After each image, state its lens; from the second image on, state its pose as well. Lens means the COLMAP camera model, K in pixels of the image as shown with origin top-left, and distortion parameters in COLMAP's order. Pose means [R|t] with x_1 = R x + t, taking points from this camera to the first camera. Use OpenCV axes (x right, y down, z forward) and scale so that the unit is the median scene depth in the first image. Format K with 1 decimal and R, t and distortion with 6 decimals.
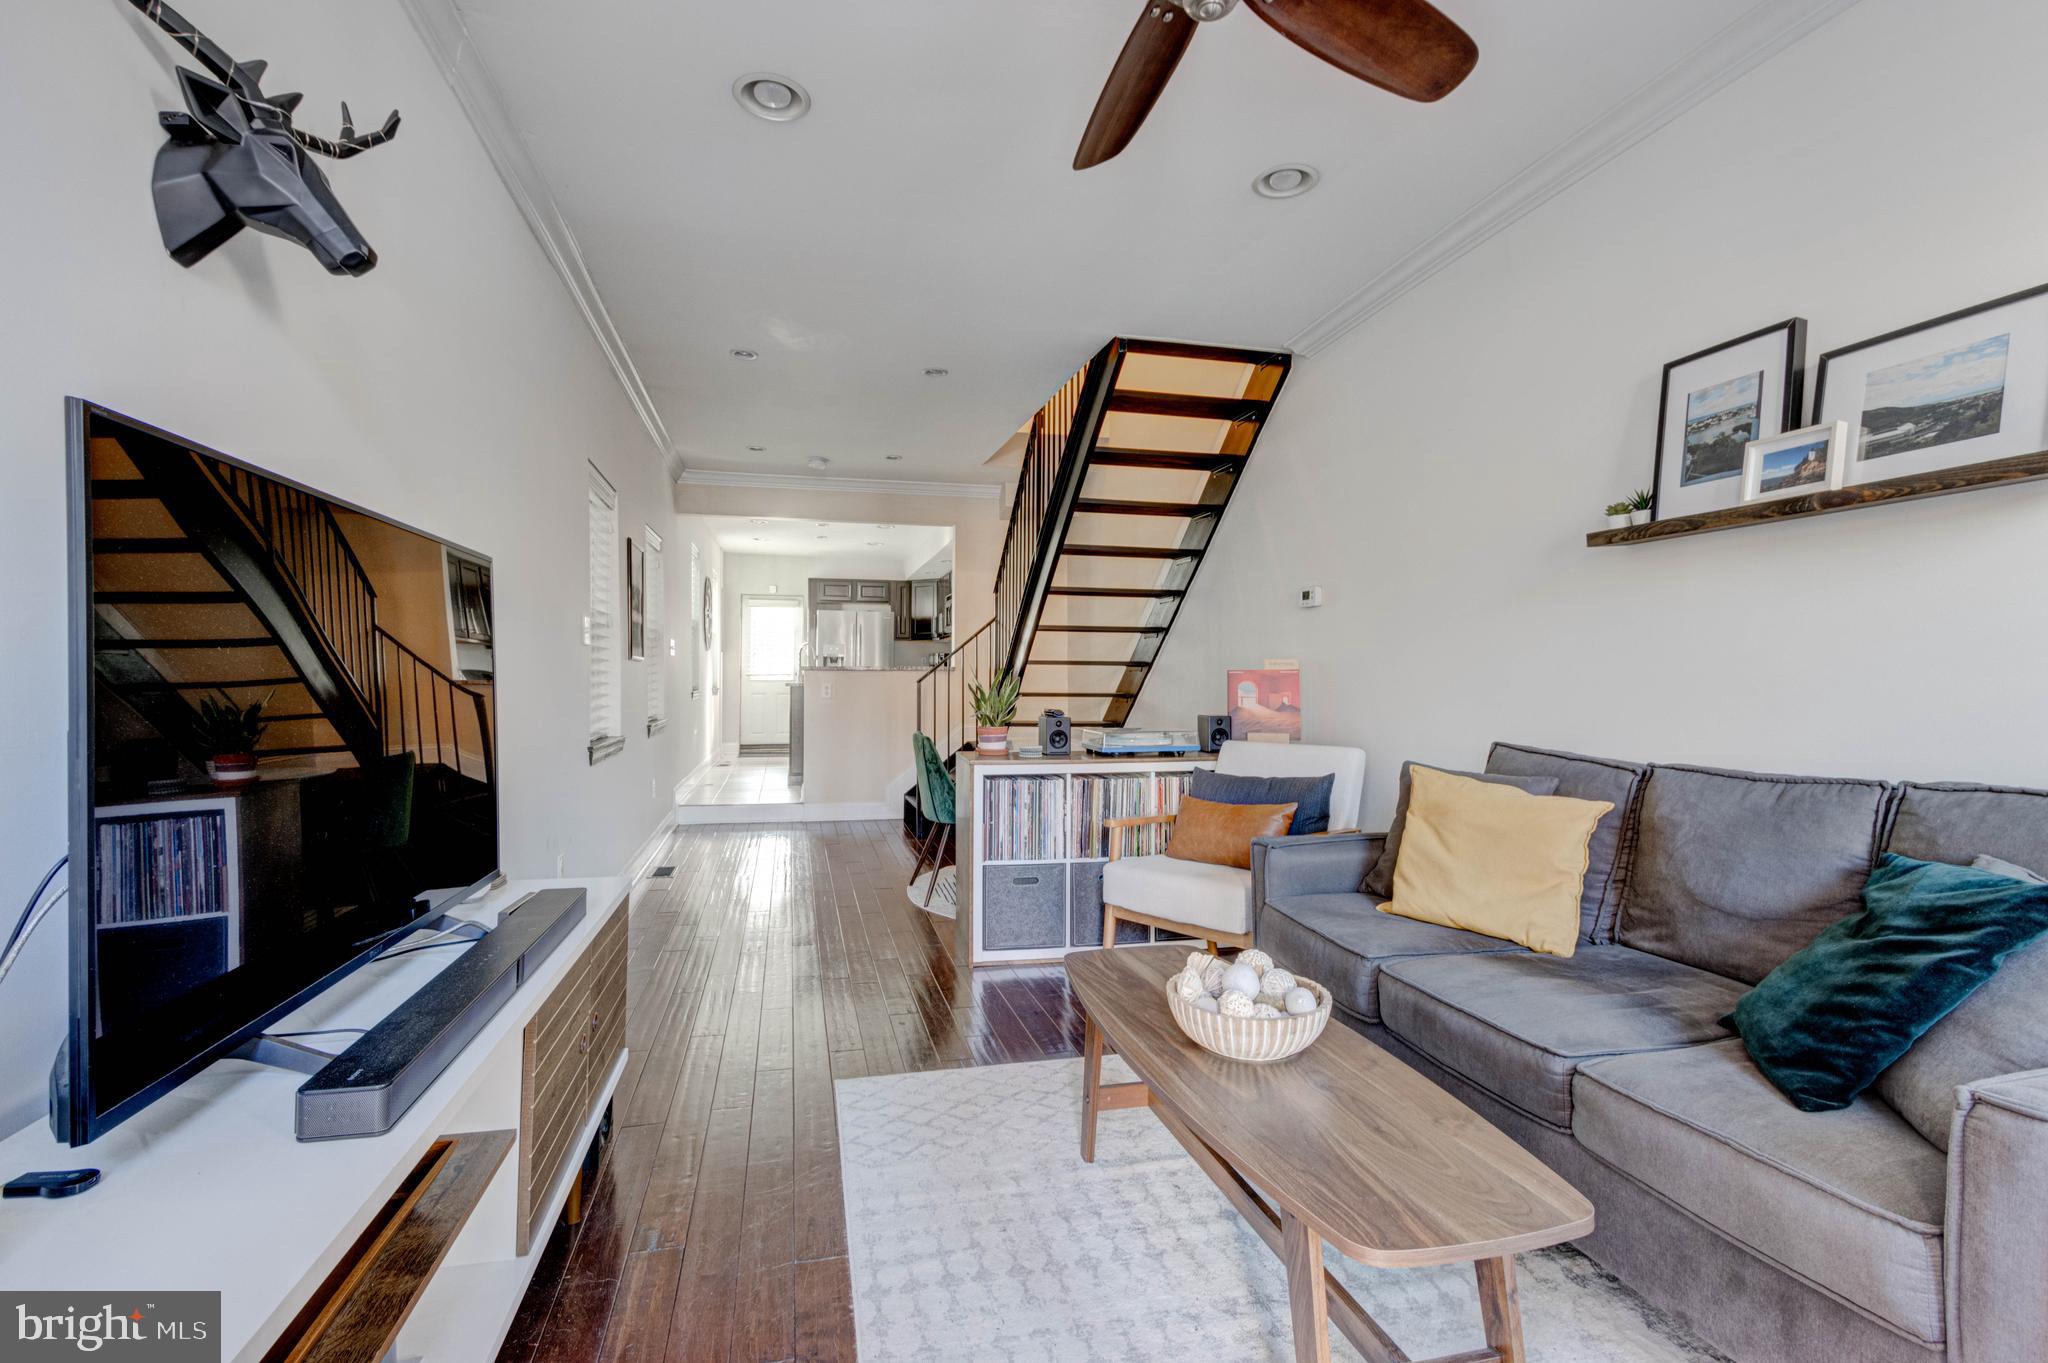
lens RADIAL K [[937.1, 0, 1023.4], [0, 937.1, 657.0], [0, 0, 1]] dist [0.004134, -0.000877]
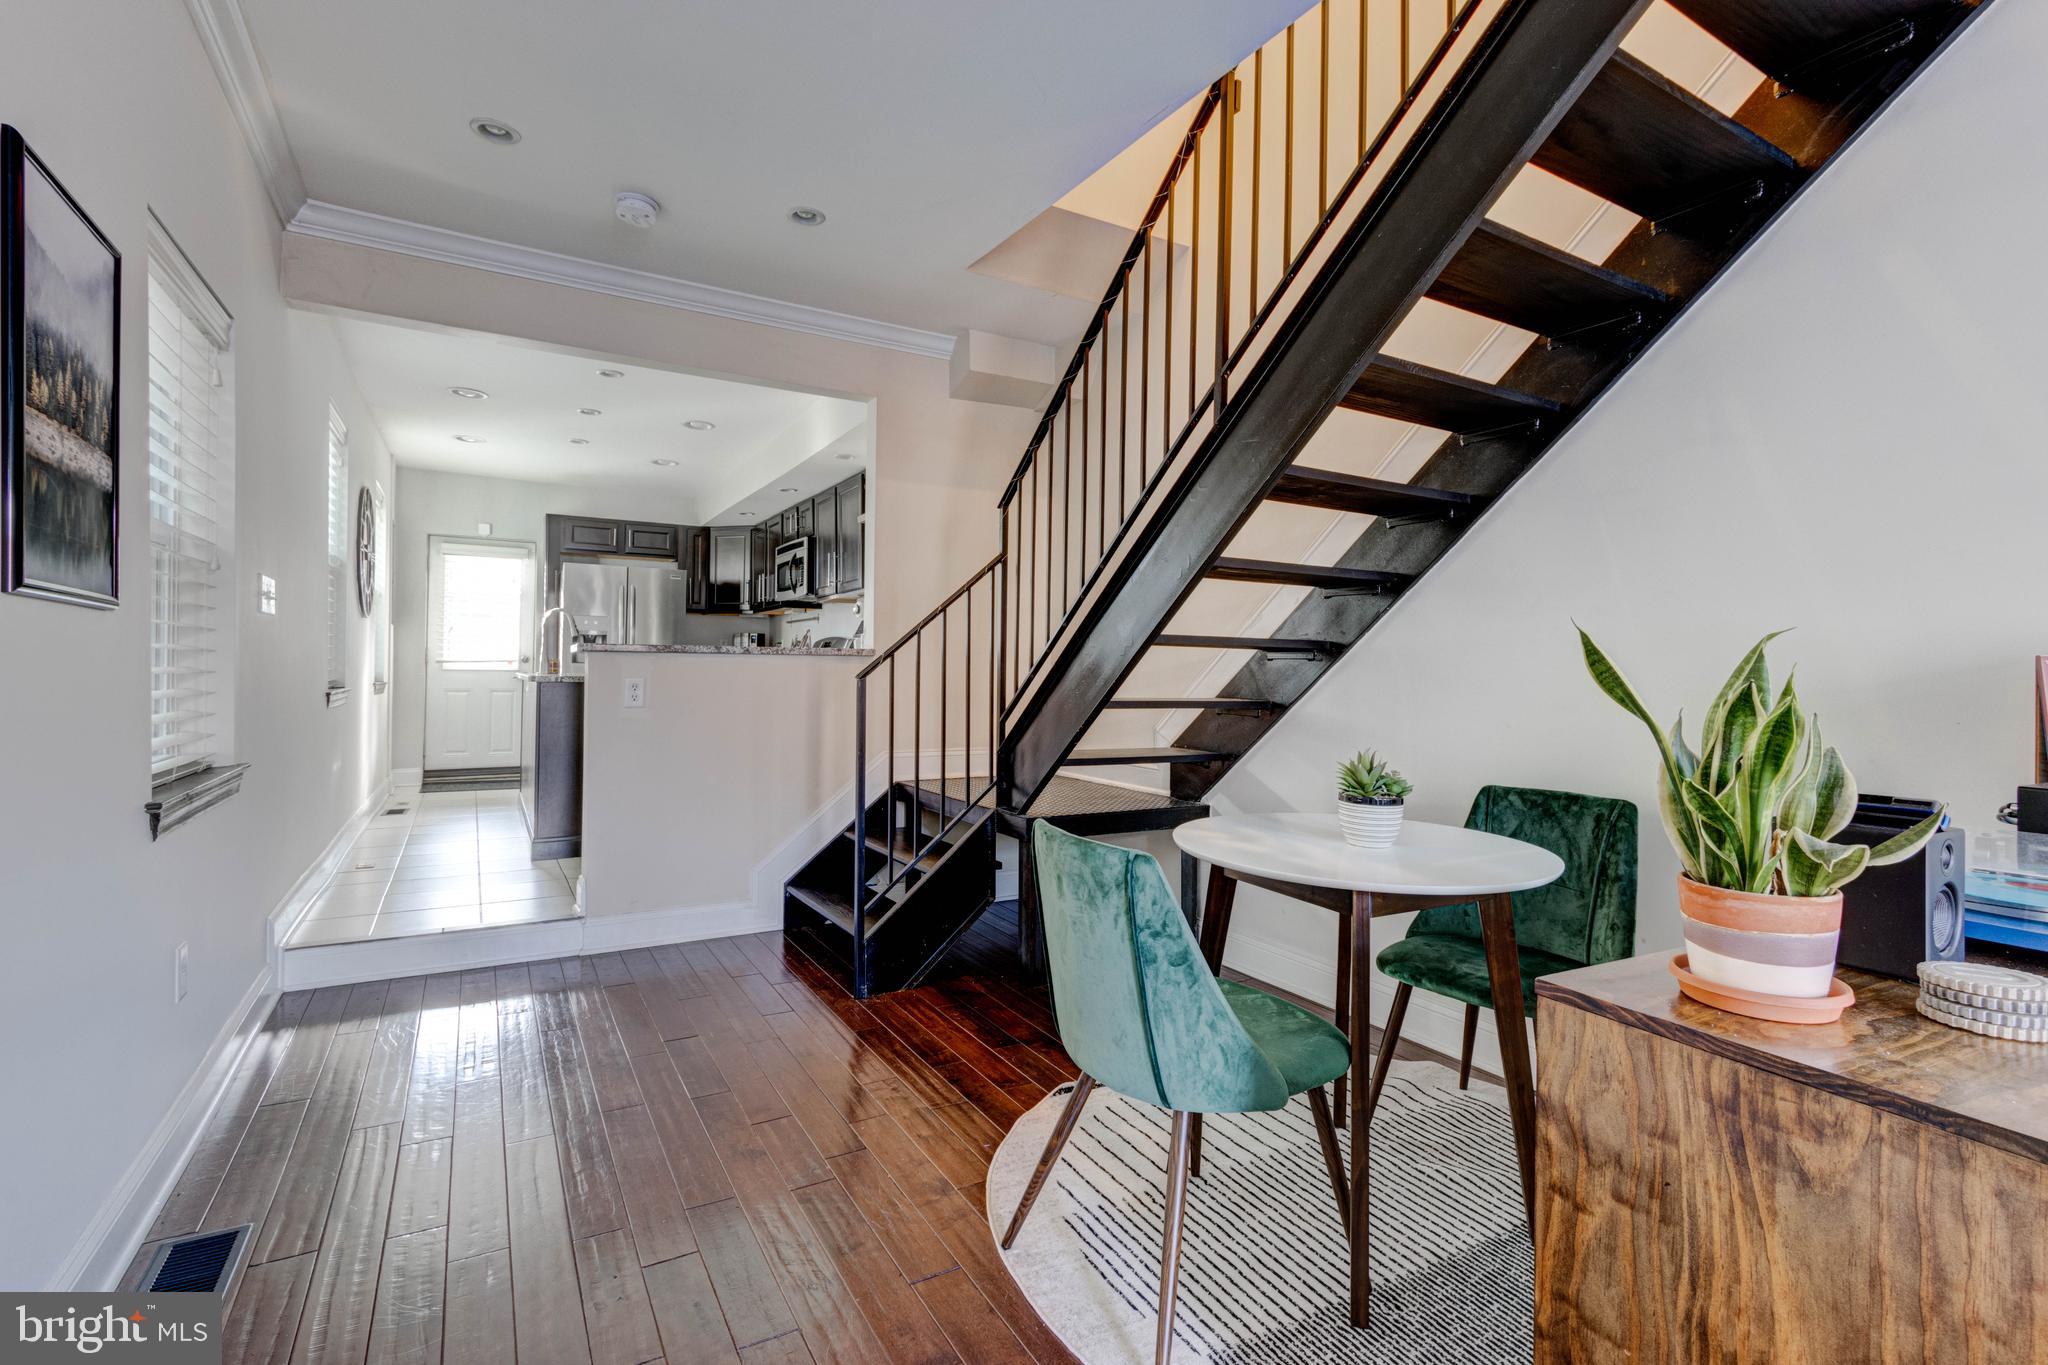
lens RADIAL K [[924.6, 0, 1036.4], [0, 924.6, 657.9], [0, 0, 1]] dist [-0.005924, -0.000384]
pose [[0.954921, 0.010355, 0.296681, -0.101946], [-0.013362, 0.999878, 0.008111, 0.007156], [-0.296560, -0.011710, 0.954942, 0.310795]]
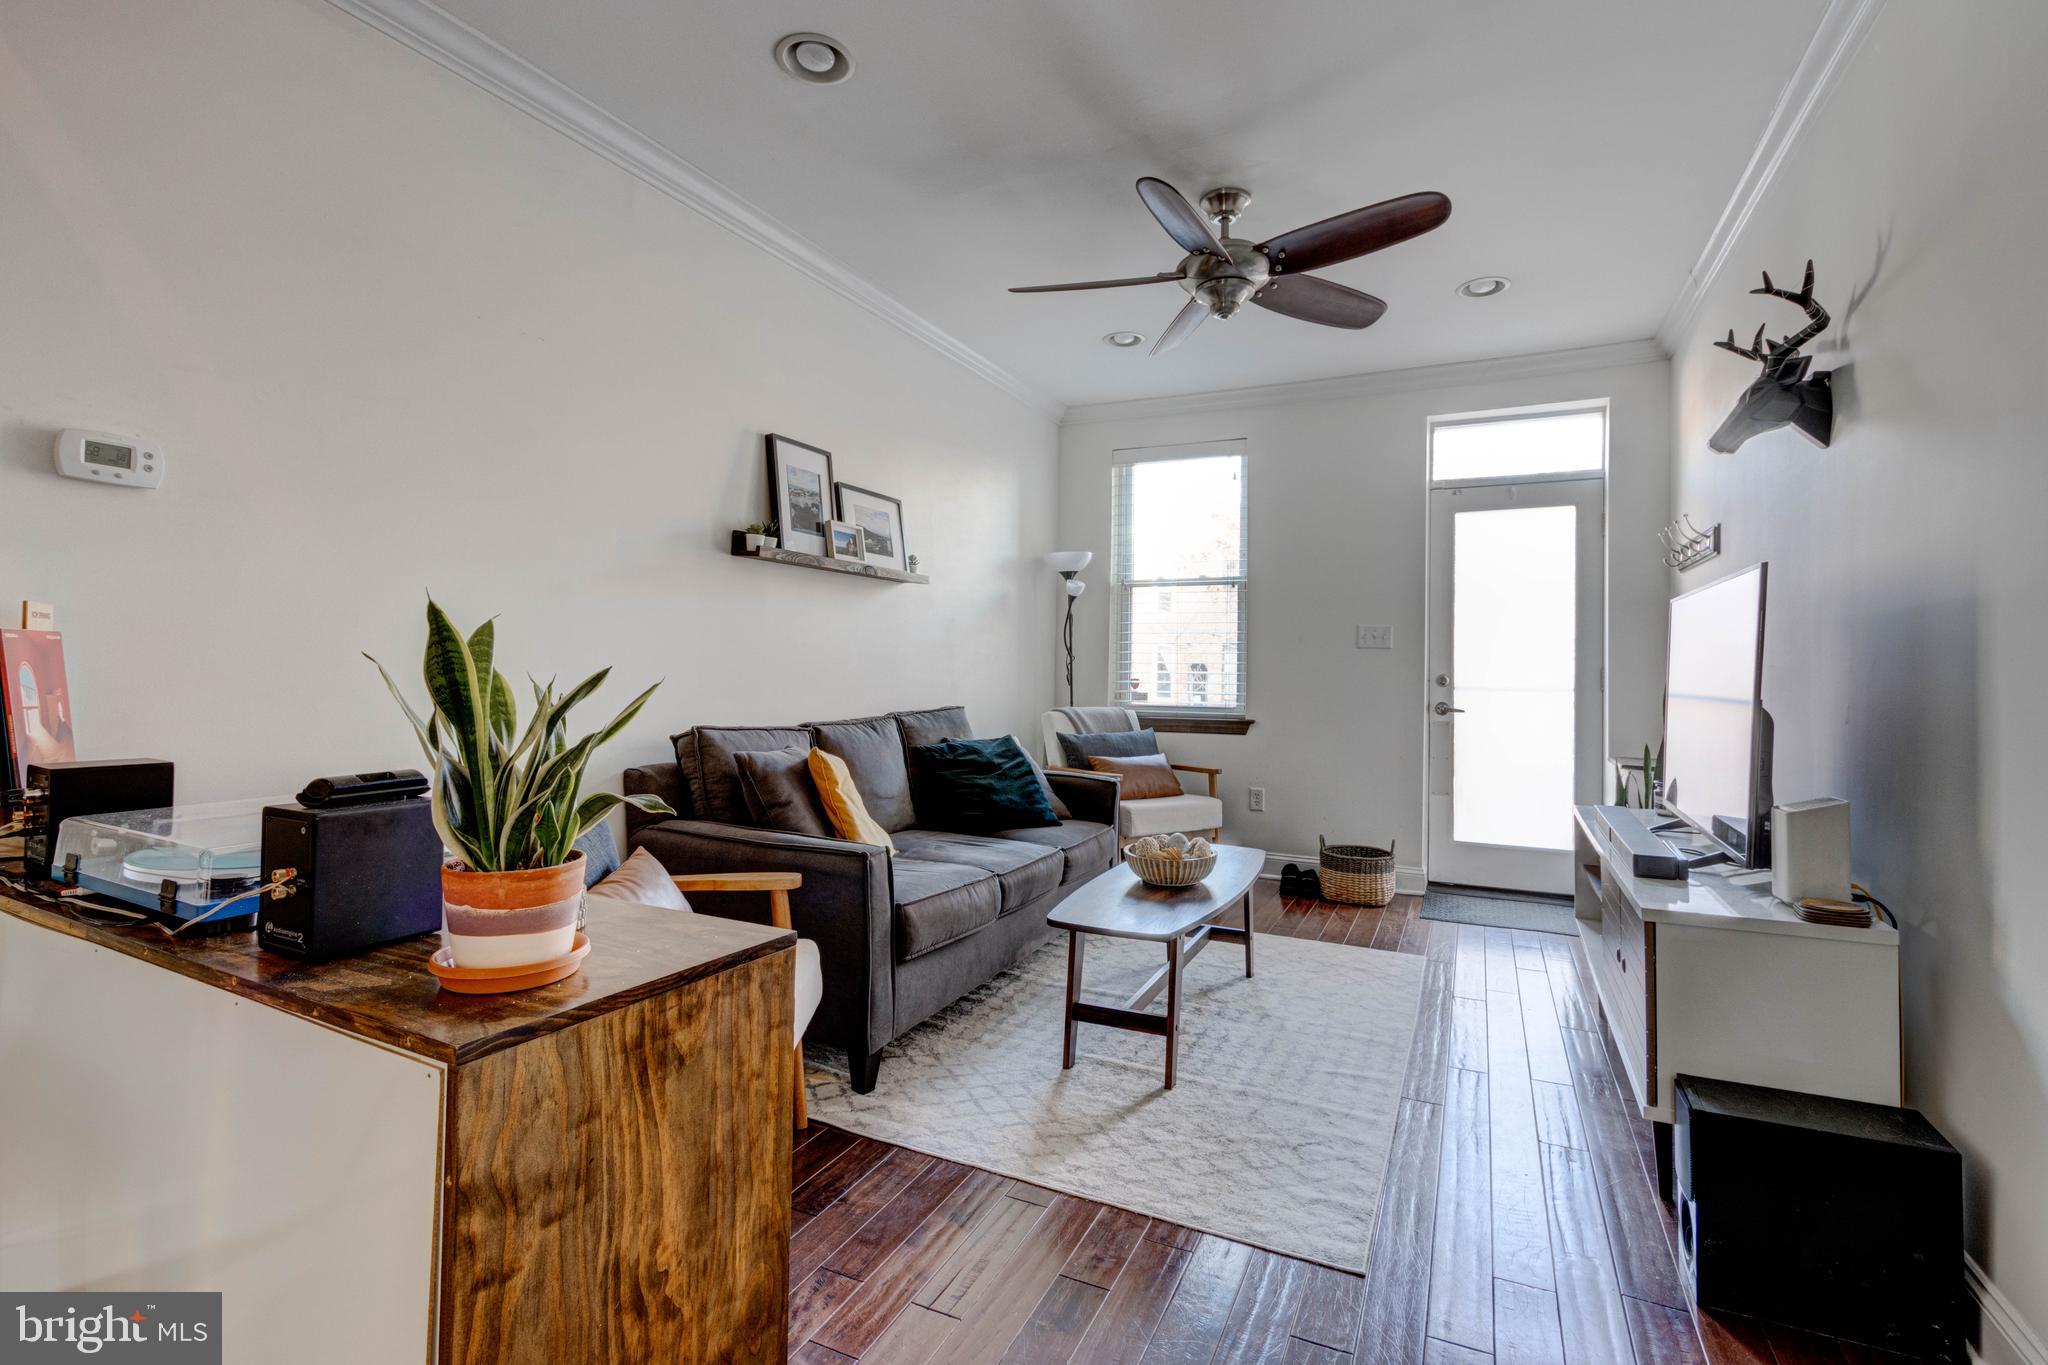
lens RADIAL K [[901.0, 0, 1040.0], [0, 901.0, 666.0], [0, 0, 1]] dist [0.000831, -0.000264]
pose [[-0.766726, -0.008134, 0.641923, -0.107001], [-0.026981, 0.999445, -0.019562, 0.009526], [-0.641408, -0.032319, -0.766519, 0.410735]]
